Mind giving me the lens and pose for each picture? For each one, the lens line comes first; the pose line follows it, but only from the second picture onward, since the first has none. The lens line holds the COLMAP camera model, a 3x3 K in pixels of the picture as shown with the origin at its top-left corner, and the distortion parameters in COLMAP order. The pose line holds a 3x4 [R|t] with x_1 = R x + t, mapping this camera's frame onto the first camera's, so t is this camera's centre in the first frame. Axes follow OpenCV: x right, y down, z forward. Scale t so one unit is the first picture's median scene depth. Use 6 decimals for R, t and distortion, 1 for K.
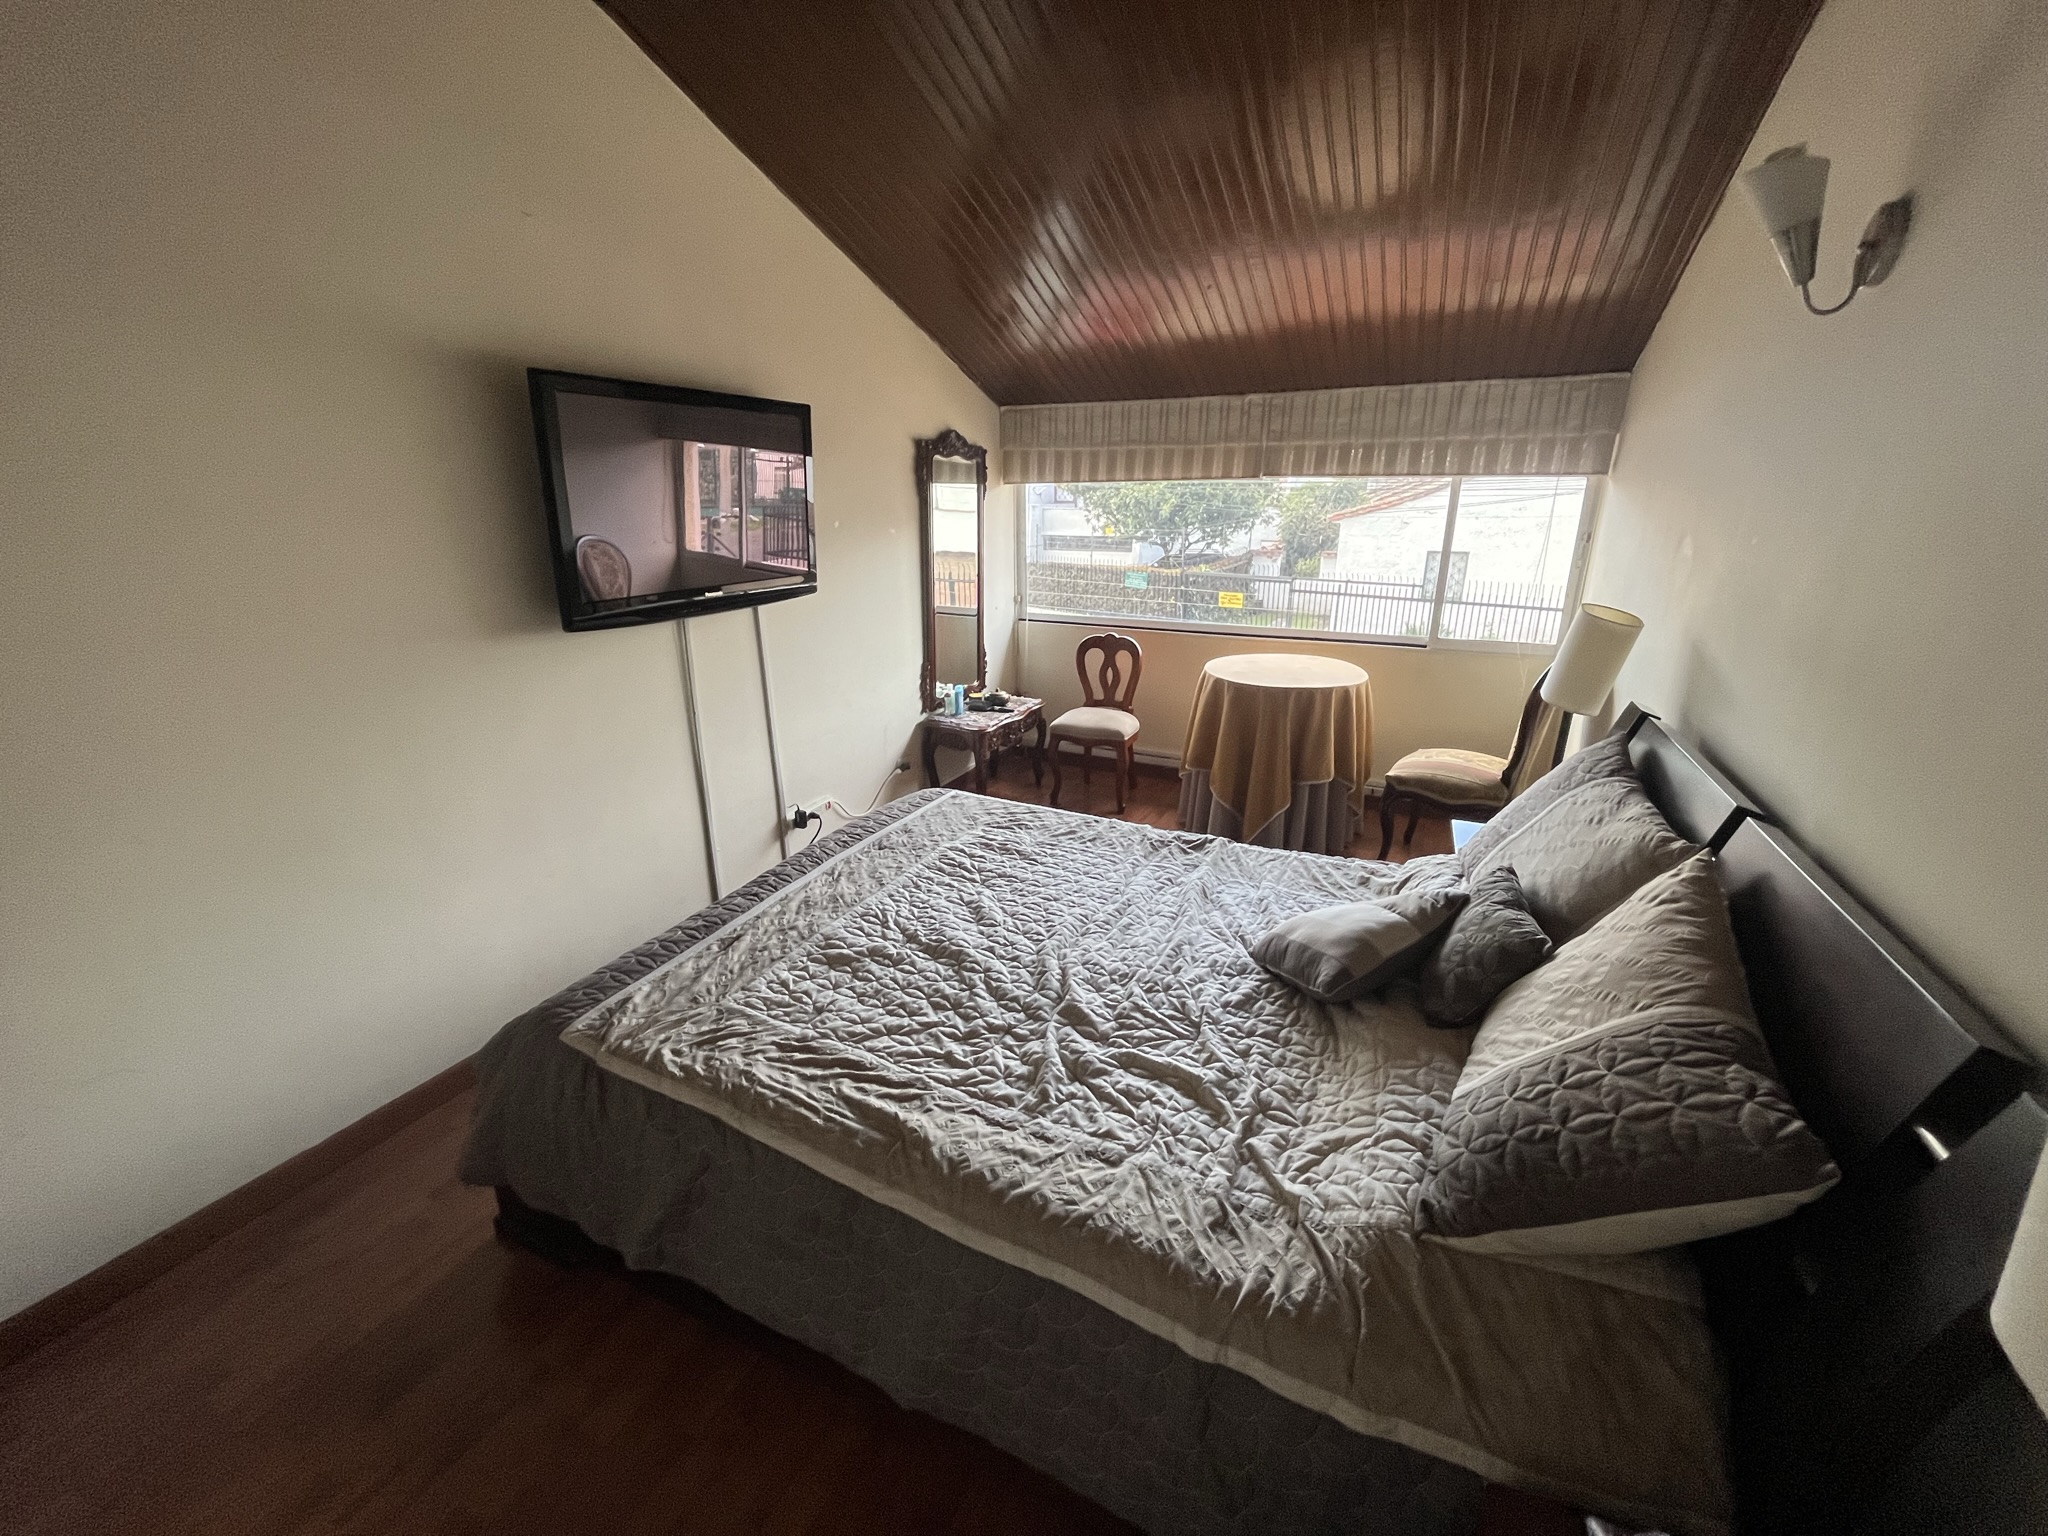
lens RADIAL K [[836.0, 0, 1017.9], [0, 836.0, 763.1], [0, 0, 1]] dist [-0.001781, -0.000016]
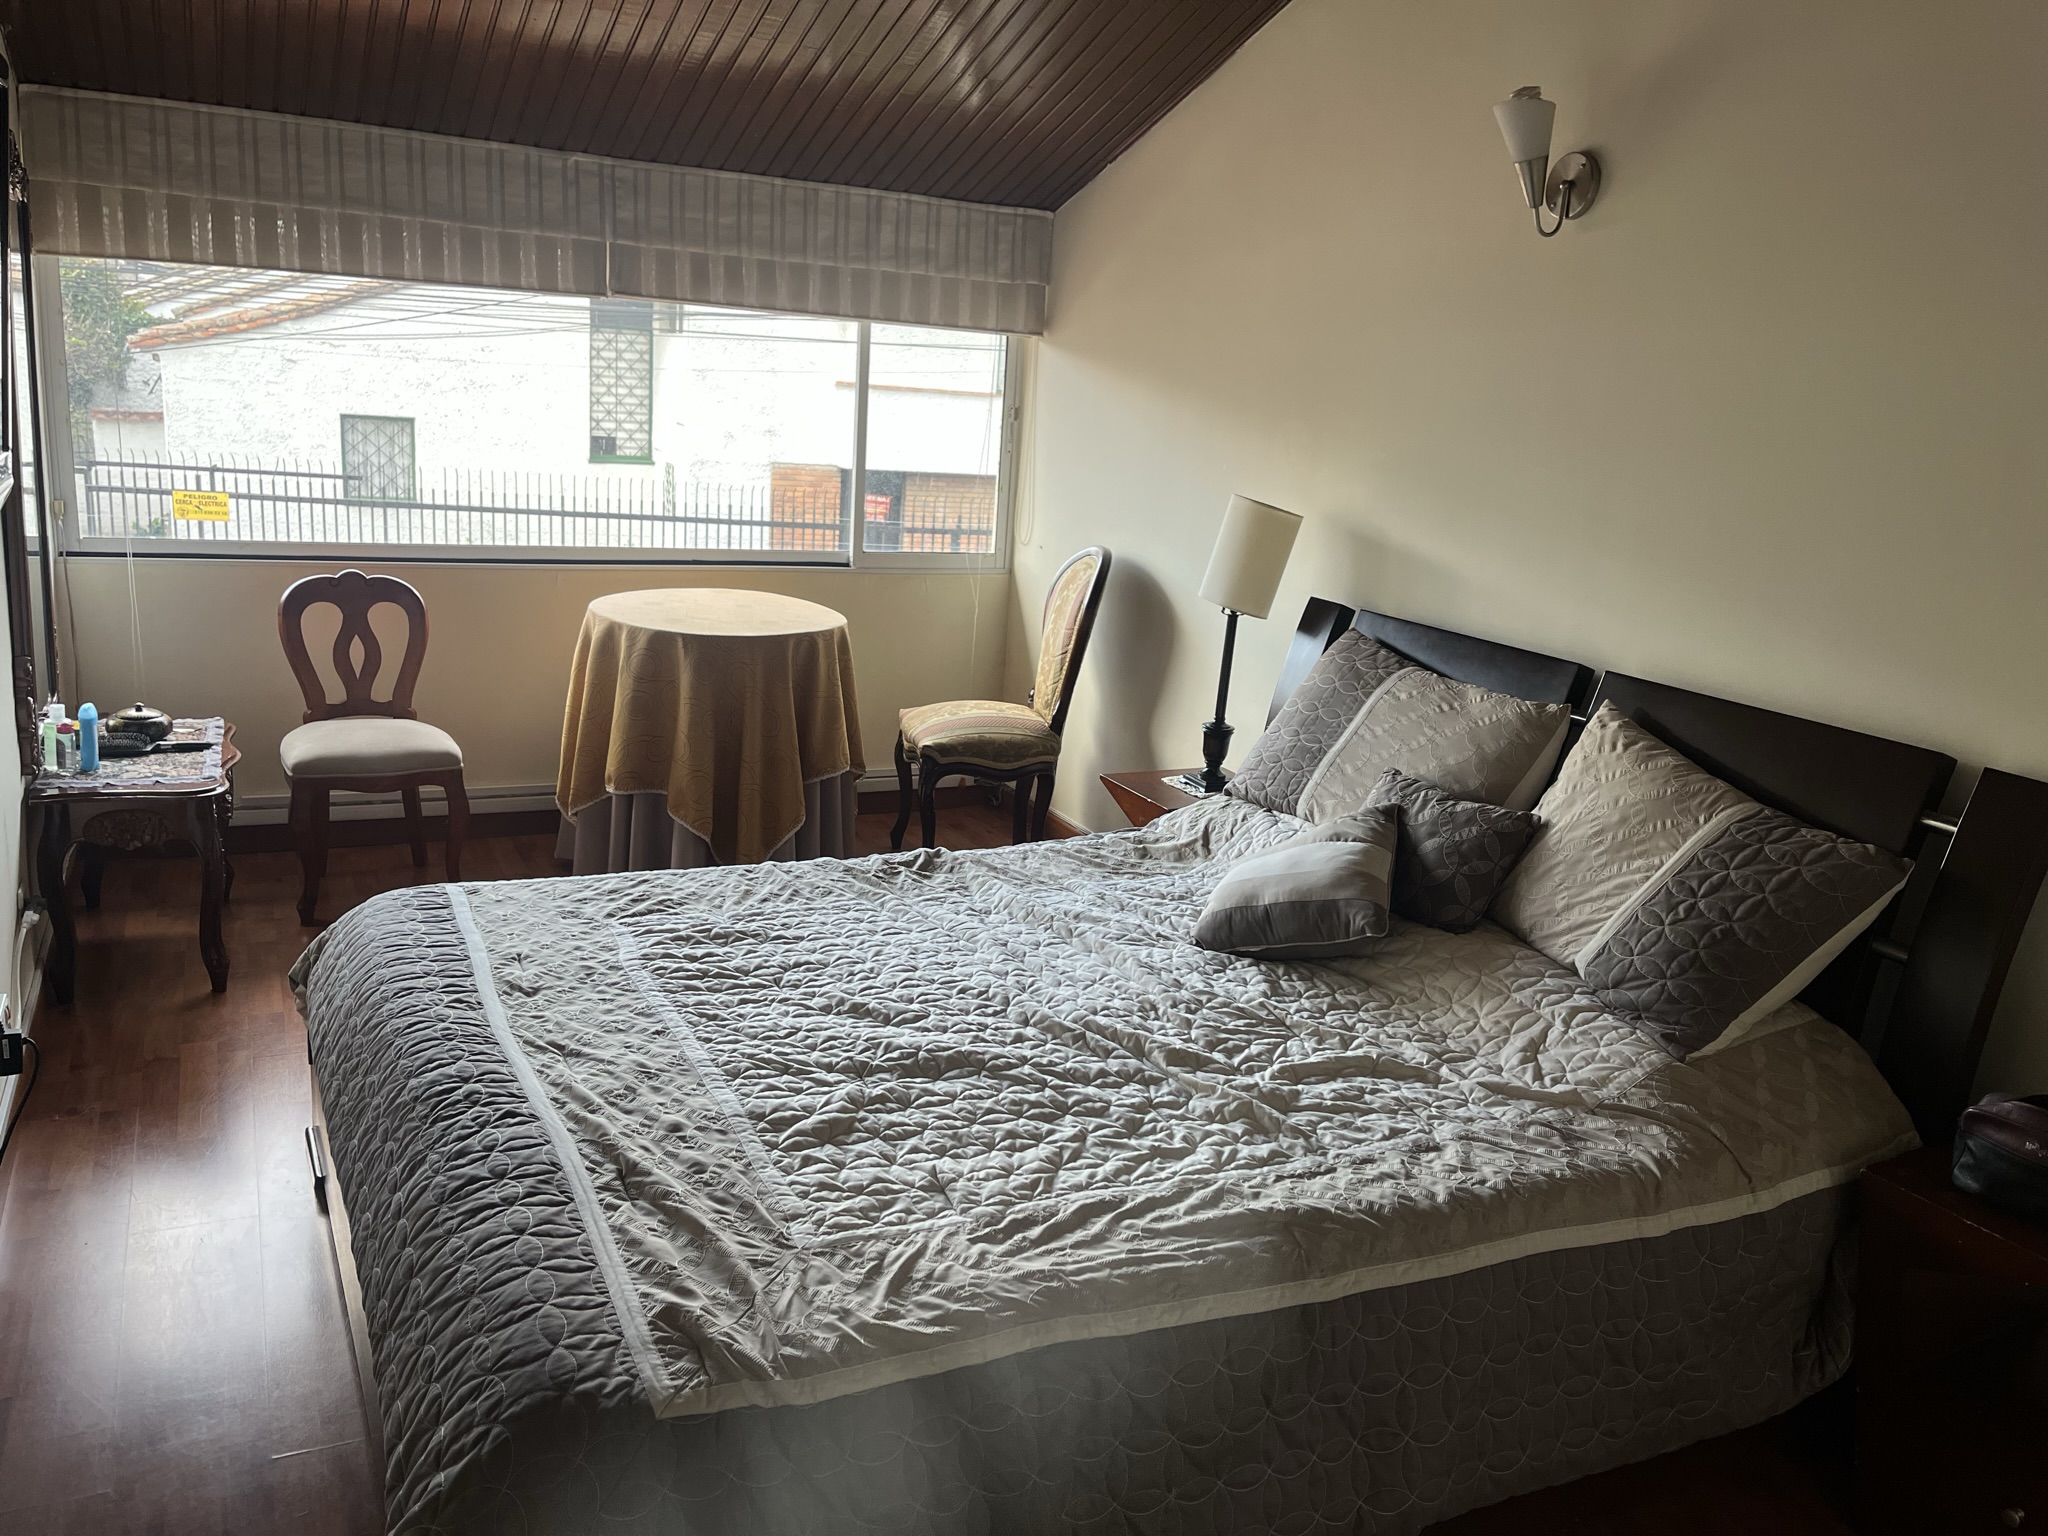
lens RADIAL K [[1575.7, 0, 1028.2], [0, 1575.7, 776.6], [0, 0, 1]] dist [0.066158, -0.089919]
pose [[0.596069, -0.153896, 0.788047, -0.562949], [0.172458, 0.983093, 0.061541, -0.026848], [-0.784194, 0.099222, 0.612531, 0.124581]]
